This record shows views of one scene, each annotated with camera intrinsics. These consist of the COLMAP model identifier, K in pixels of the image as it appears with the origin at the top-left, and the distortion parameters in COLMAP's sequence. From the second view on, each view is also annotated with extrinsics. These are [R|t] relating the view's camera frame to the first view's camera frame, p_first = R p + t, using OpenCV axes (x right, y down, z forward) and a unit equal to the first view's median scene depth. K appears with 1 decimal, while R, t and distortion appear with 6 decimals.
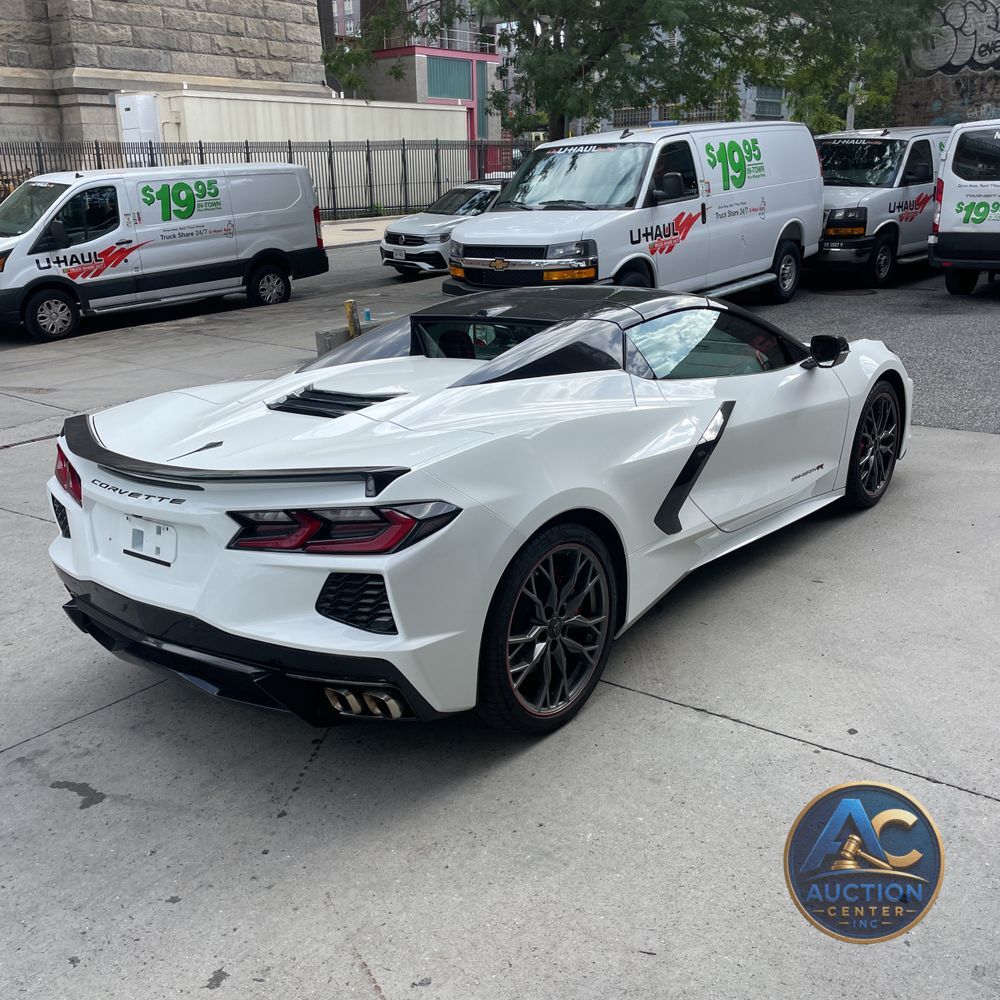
lens RADIAL K [[1020.8, 0, 505.4], [0, 1020.8, 512.8], [0, 0, 1]] dist [0.020705, 0.000000]
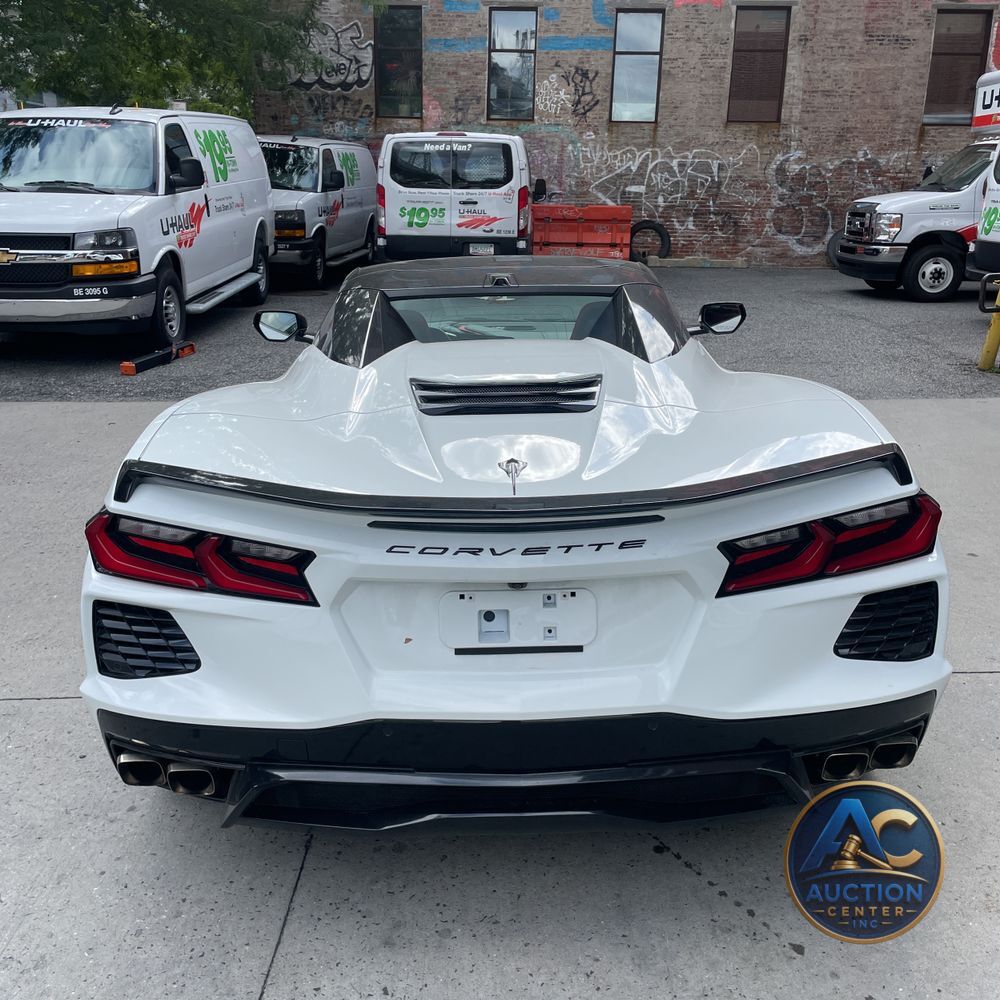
lens RADIAL K [[1020.8, 0, 432.8], [0, 1020.8, 496.6], [0, 0, 1]] dist [0.020705, 0.000000]
pose [[0.756024, -0.139009, 0.639612, -0.283834], [0.161026, 0.986656, 0.024100, -0.026470], [-0.634427, 0.084774, 0.768320, 0.198631]]
